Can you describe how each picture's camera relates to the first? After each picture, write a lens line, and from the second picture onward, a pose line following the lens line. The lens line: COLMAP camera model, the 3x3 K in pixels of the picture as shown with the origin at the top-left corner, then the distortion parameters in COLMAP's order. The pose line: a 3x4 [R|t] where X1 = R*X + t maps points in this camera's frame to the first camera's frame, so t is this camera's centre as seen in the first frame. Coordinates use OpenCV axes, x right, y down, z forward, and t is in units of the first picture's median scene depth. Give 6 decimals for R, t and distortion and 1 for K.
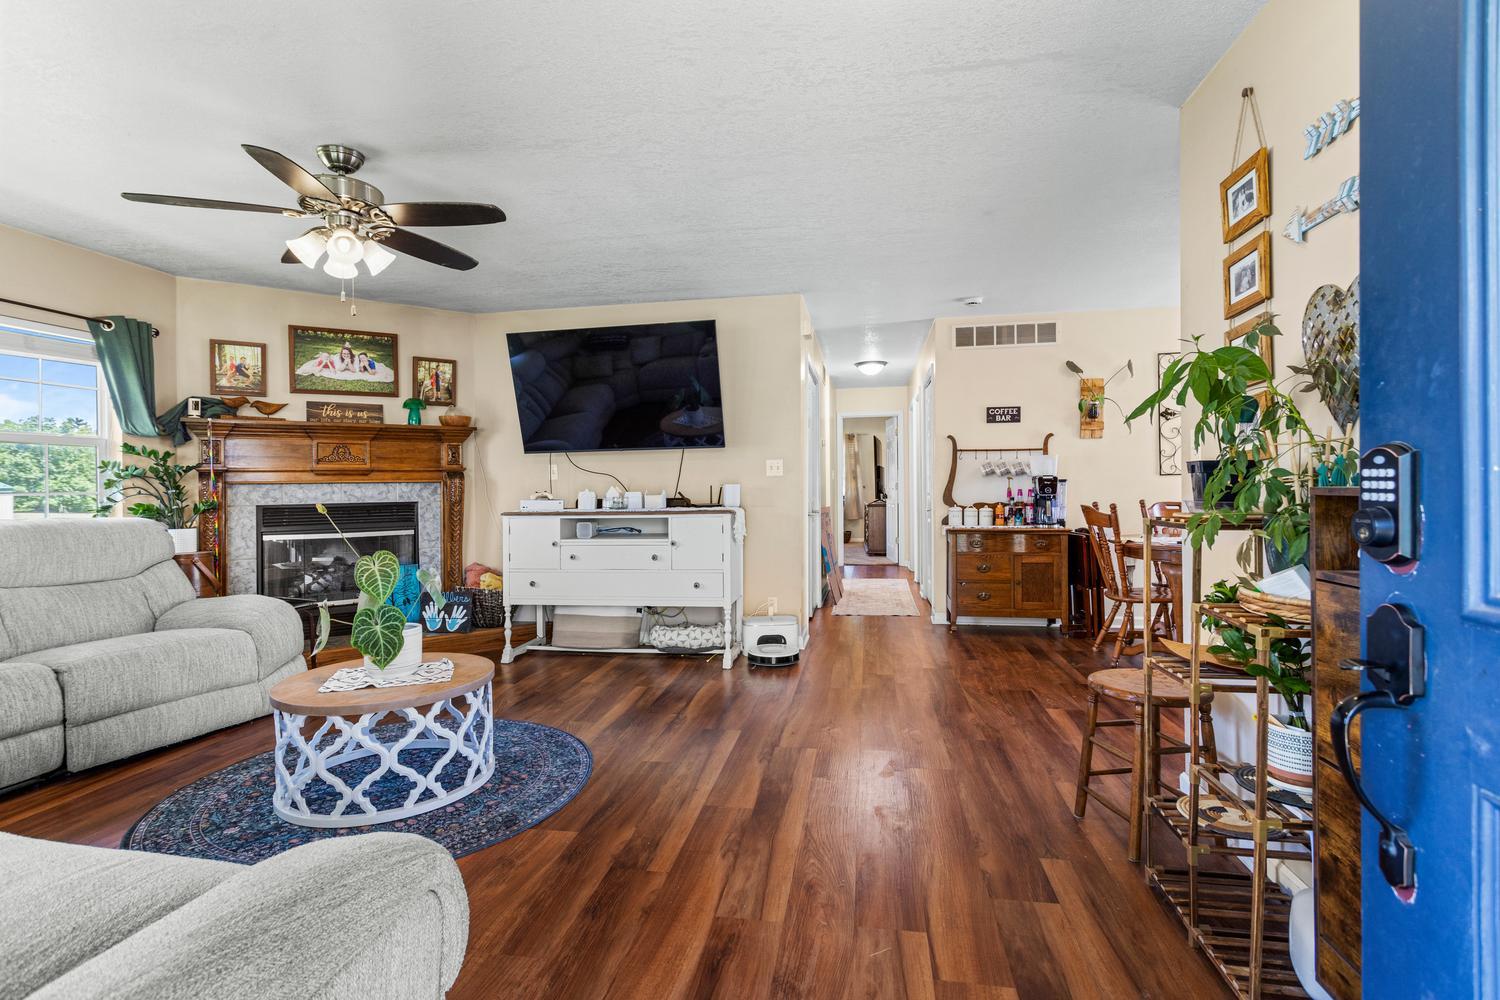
lens RADIAL K [[714.7, 0, 739.9], [0, 714.7, 490.6], [0, 0, 1]] dist [0.000743, 0.000593]
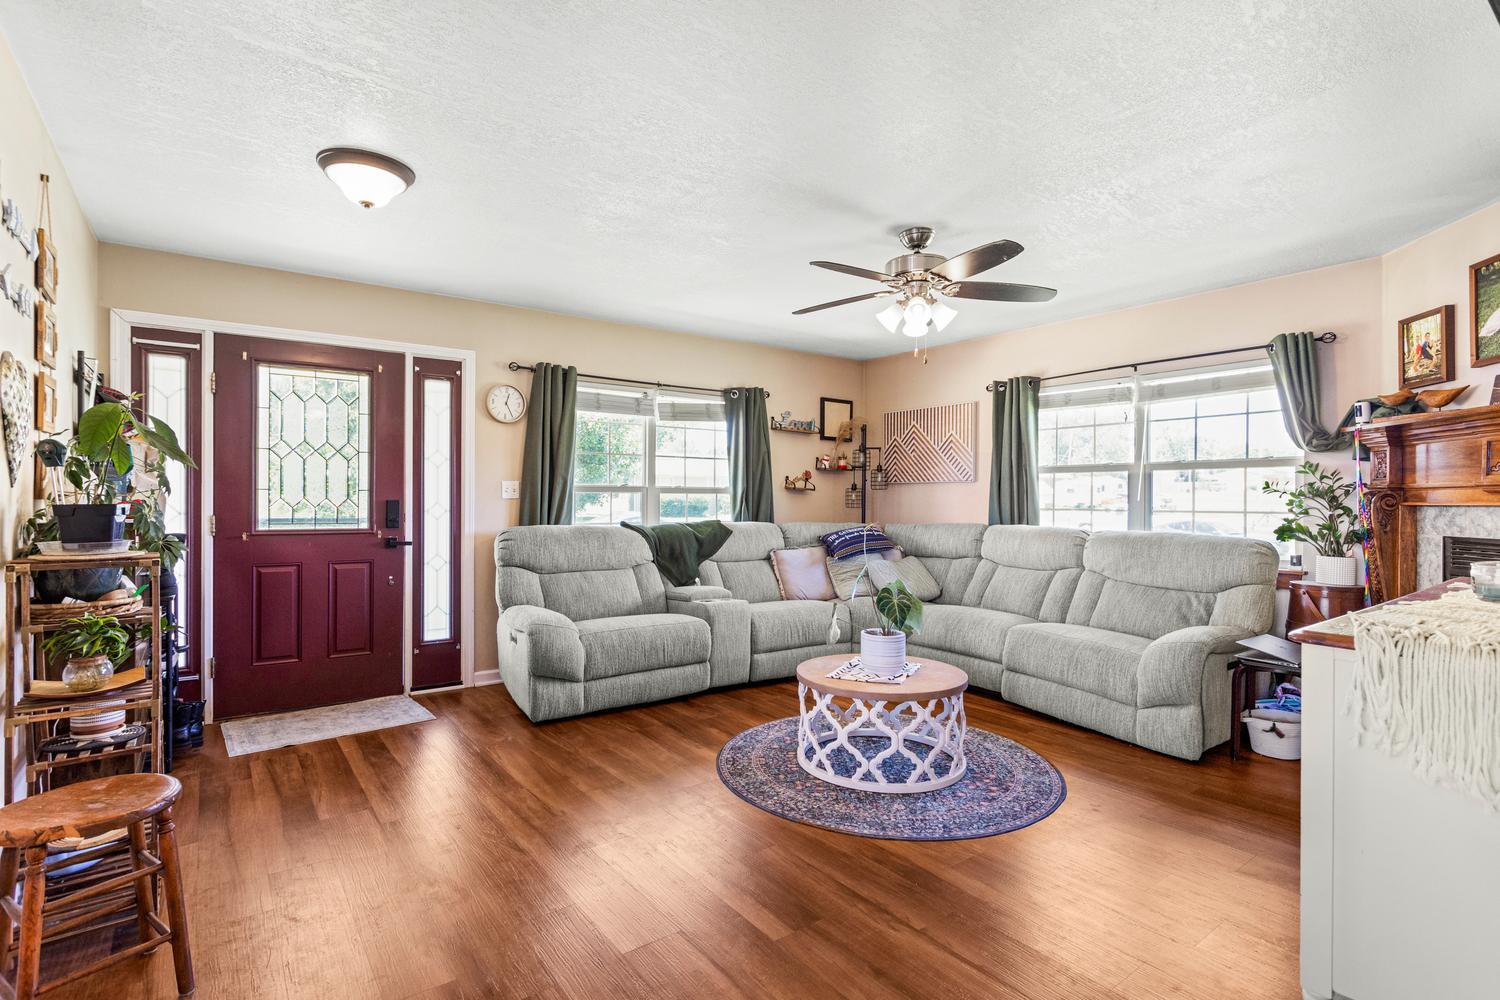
lens RADIAL K [[714.7, 0, 739.9], [0, 714.7, 490.6], [0, 0, 1]] dist [0.000743, 0.000593]
pose [[-0.685445, 0.001192, -0.728123, 0.312386], [0.001321, 0.999999, 0.000393, -0.025099], [0.728123, -0.000692, -0.685446, 0.958656]]
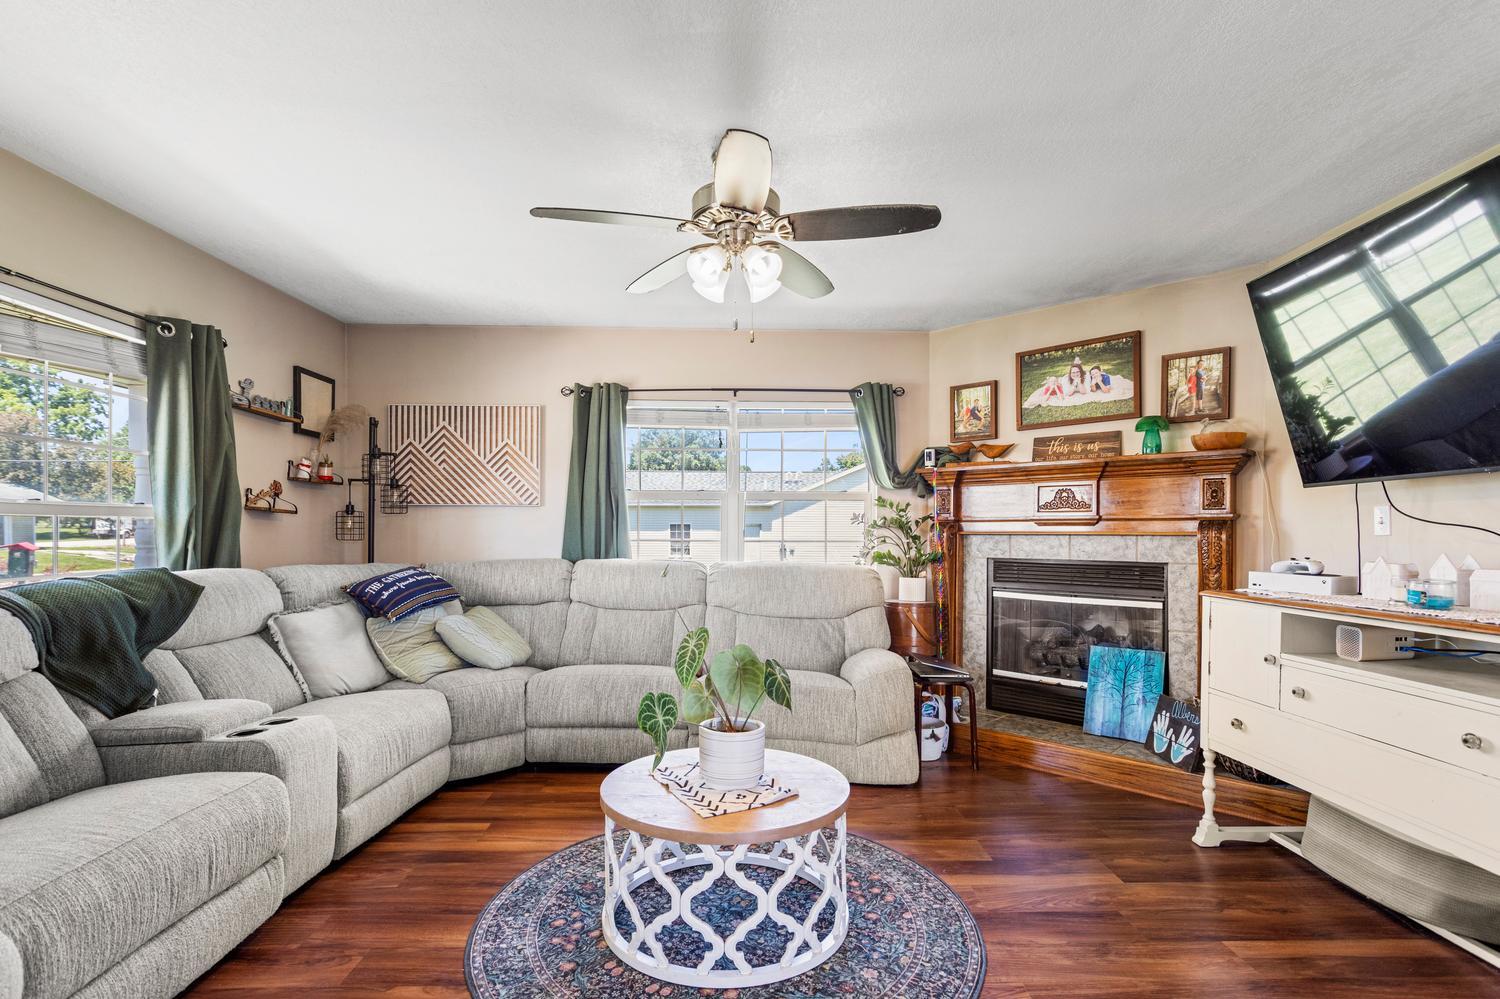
lens RADIAL K [[736.6, 0, 745.2], [0, 736.6, 530.3], [0, 0, 1]] dist [-0.000368, 0.000167]
pose [[0.196544, 0.014263, -0.980391, 0.190053], [-0.012297, 0.999851, 0.012081, -0.021855], [0.980418, 0.009681, 0.196690, 0.497573]]
